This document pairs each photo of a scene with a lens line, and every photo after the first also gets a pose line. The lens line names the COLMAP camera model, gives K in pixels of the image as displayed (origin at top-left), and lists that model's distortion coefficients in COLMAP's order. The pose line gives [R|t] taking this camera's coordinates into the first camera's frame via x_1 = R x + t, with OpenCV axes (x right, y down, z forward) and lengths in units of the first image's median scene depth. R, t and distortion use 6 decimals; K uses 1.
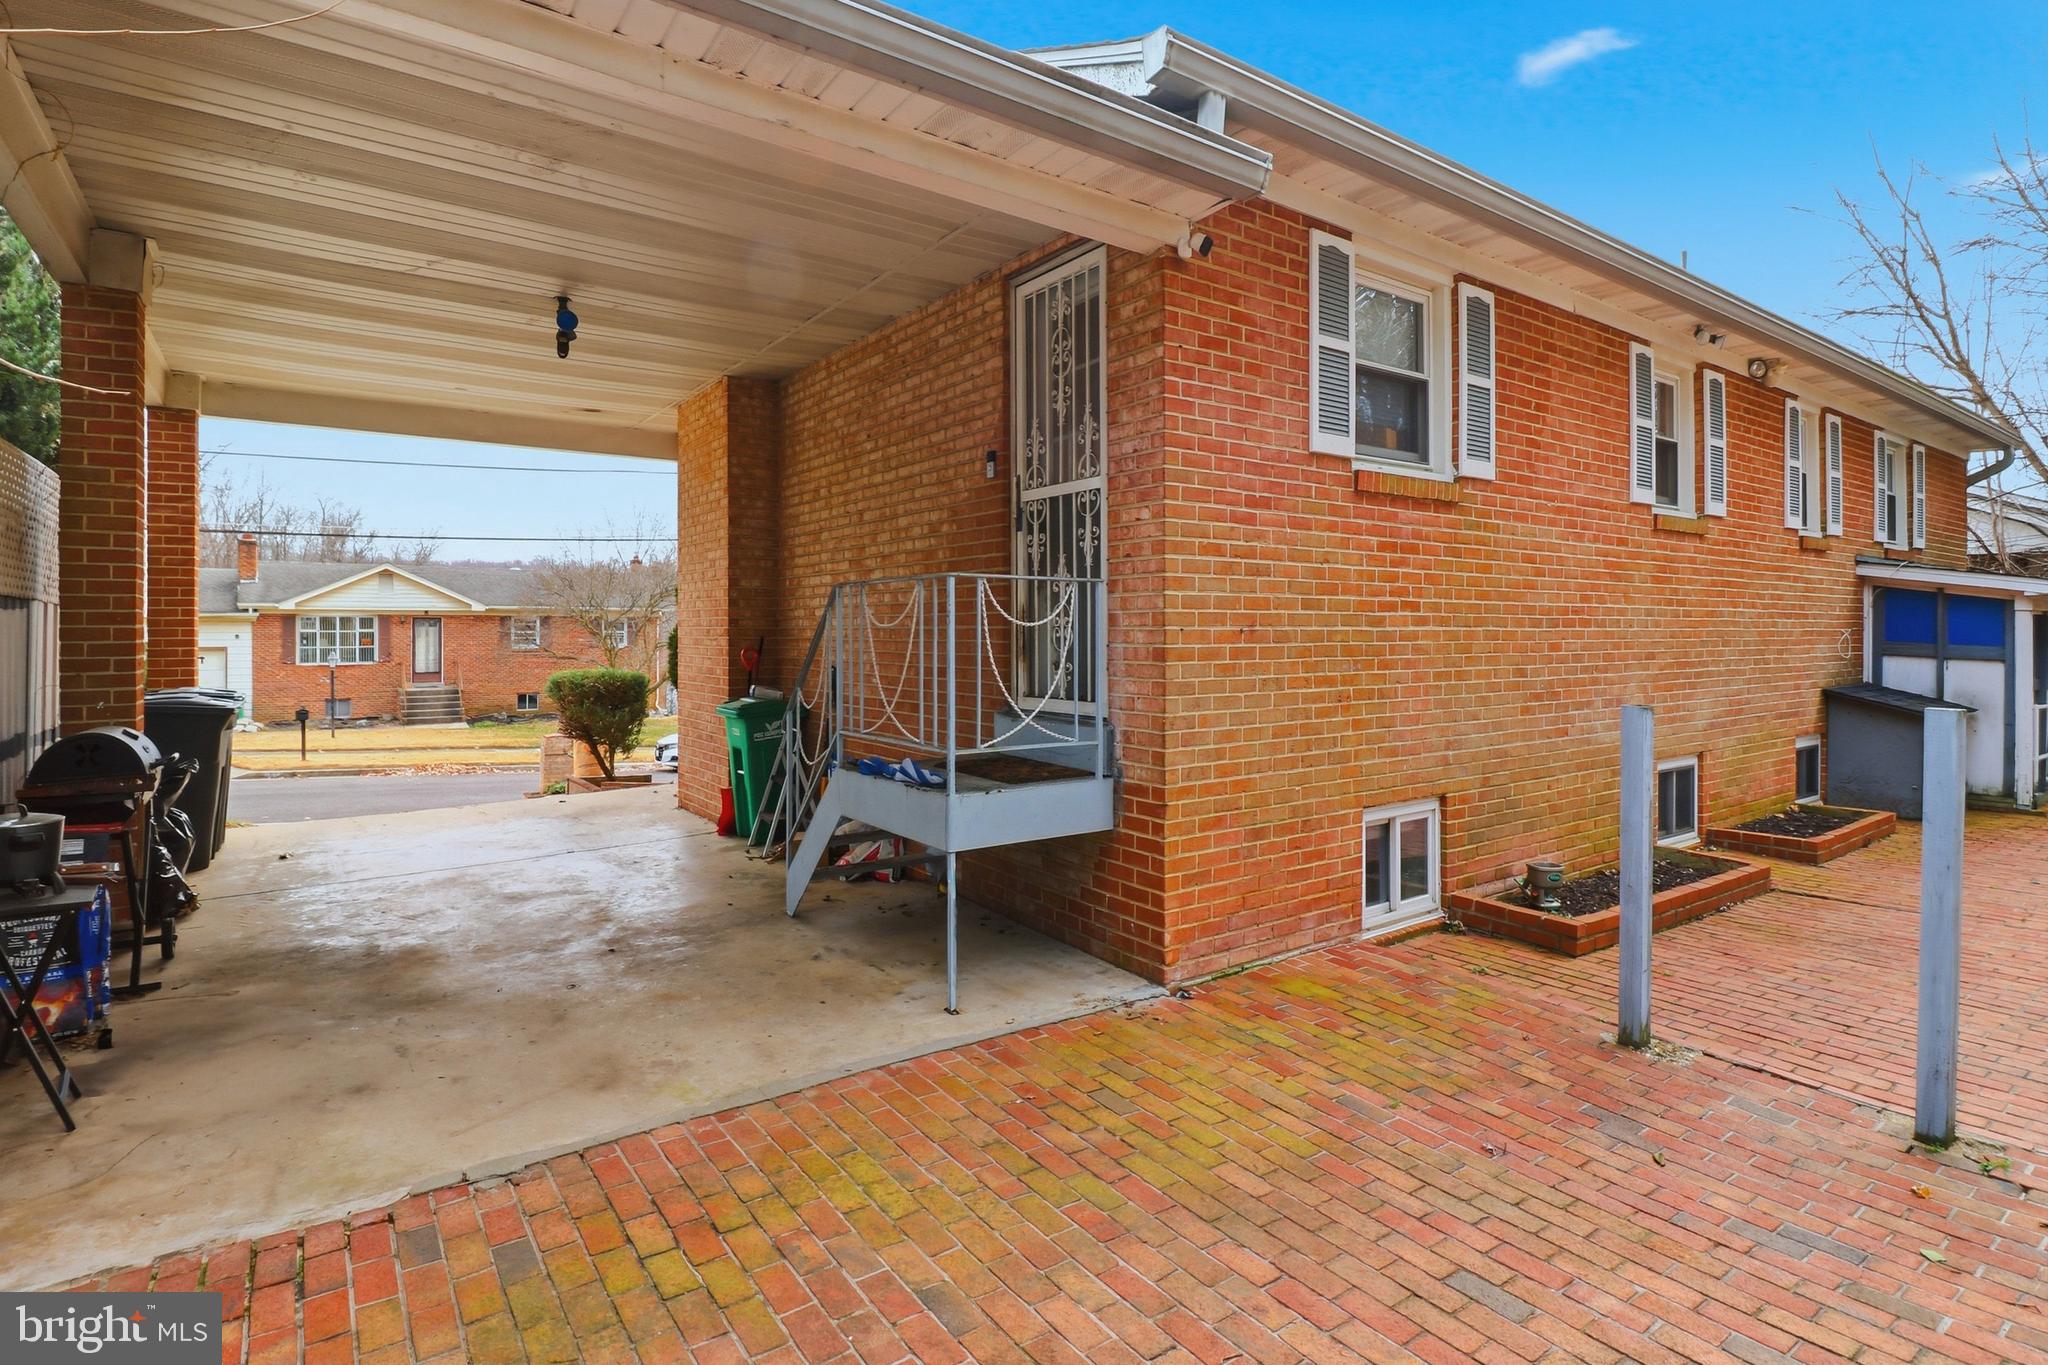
lens RADIAL K [[1005.6, 0, 1023.4], [0, 1005.6, 633.4], [0, 0, 1]] dist [0.001792, -0.012675]
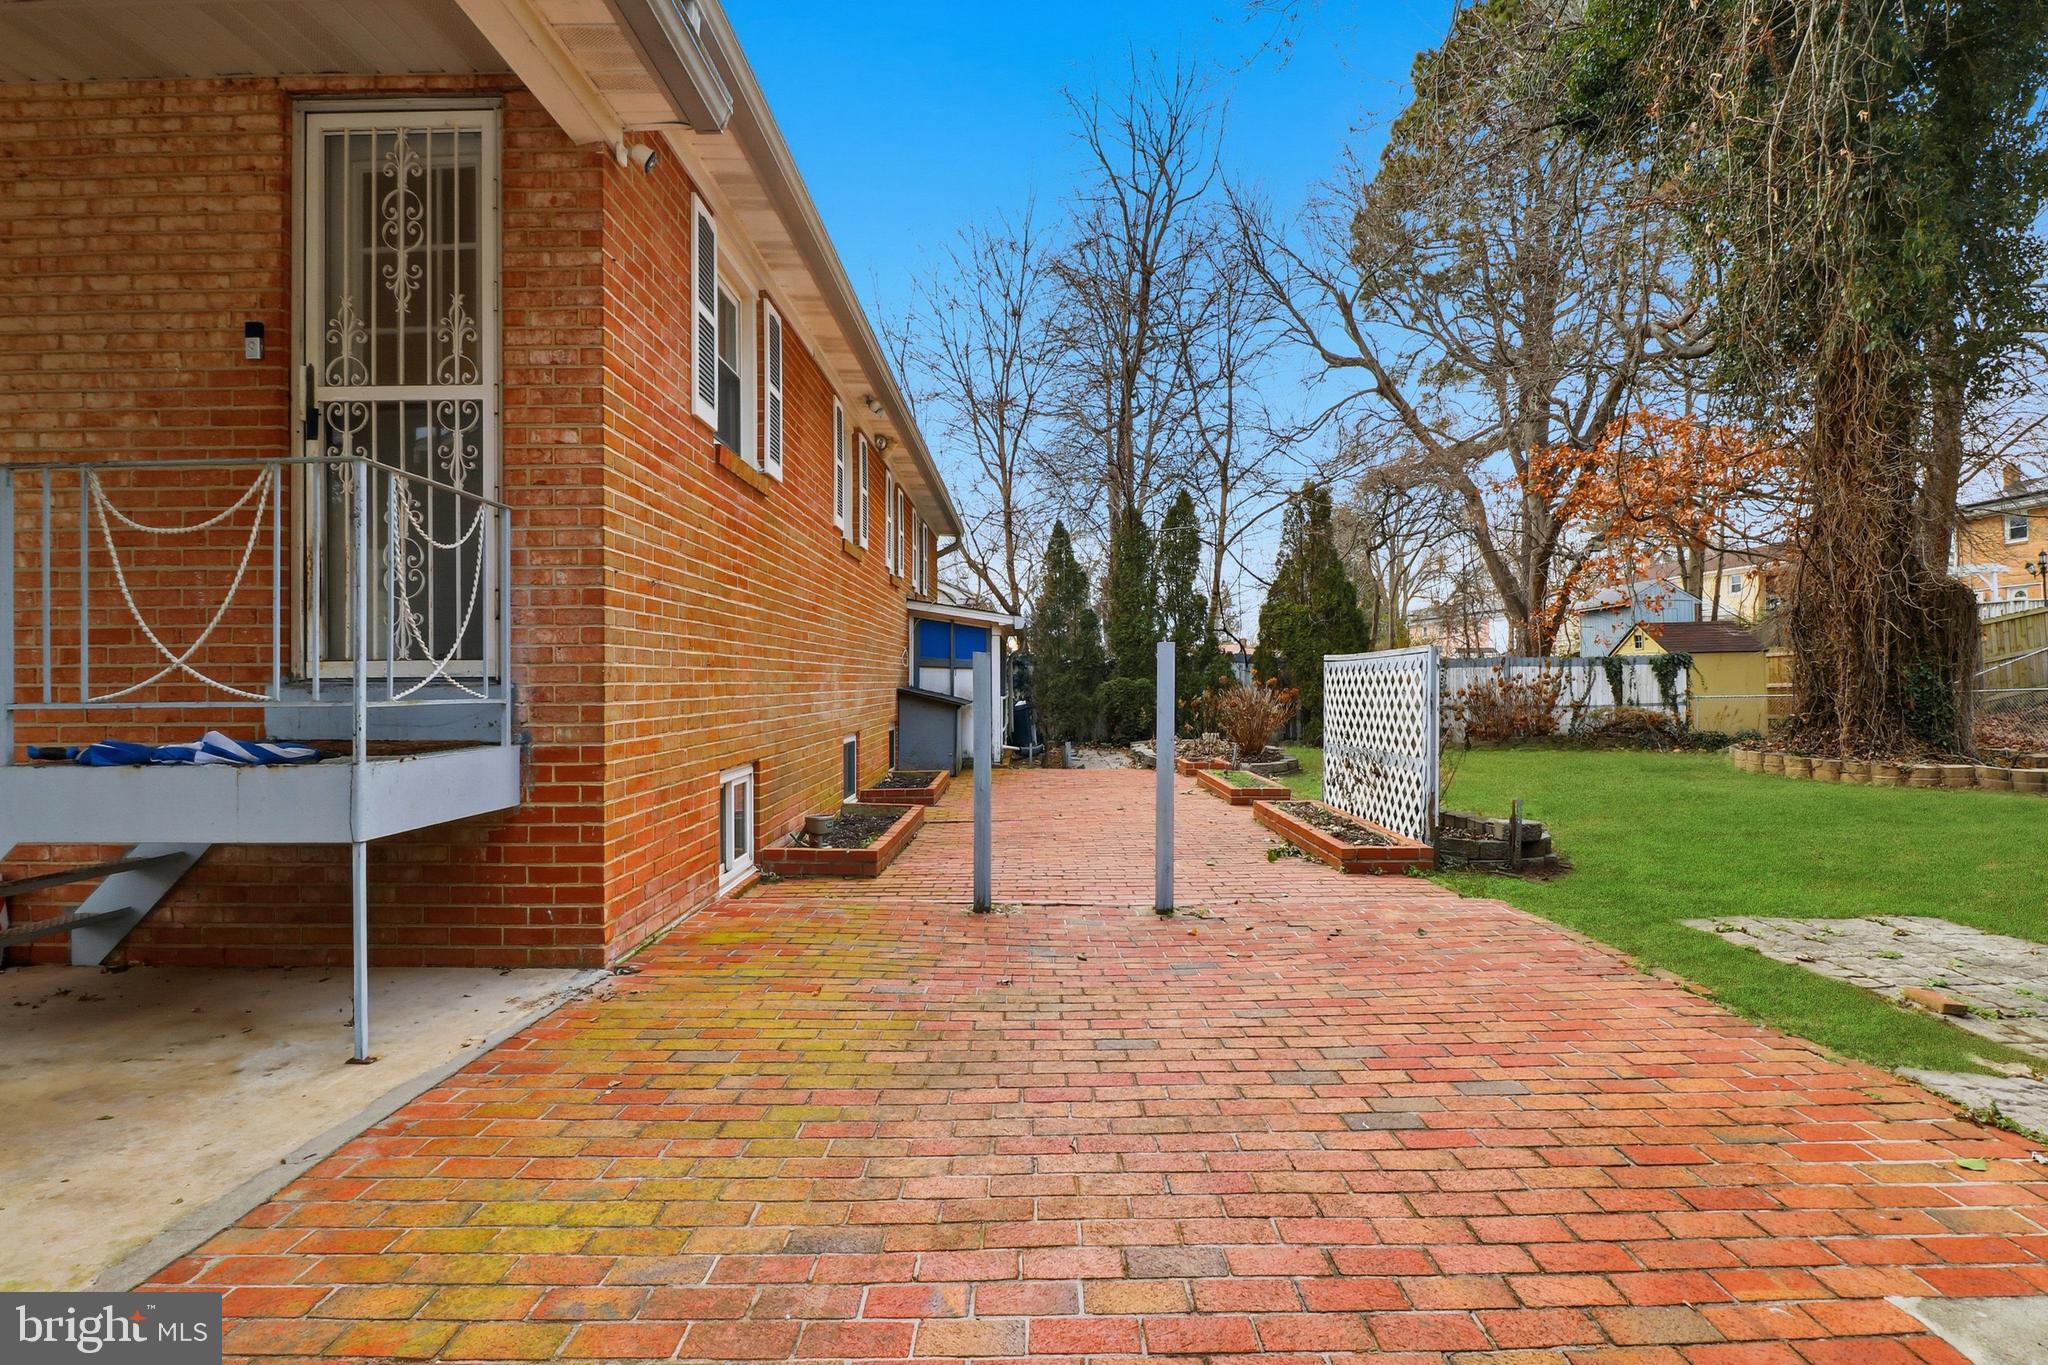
lens RADIAL K [[956.1, 0, 1024.0], [0, 956.1, 682.5], [0, 0, 1]] dist [-0.001424, -0.011381]
pose [[0.581796, -0.000861, 0.813335, -0.323055], [0.002510, 0.999997, -0.000737, 0.095732], [-0.813331, 0.002470, 0.581796, 0.194241]]
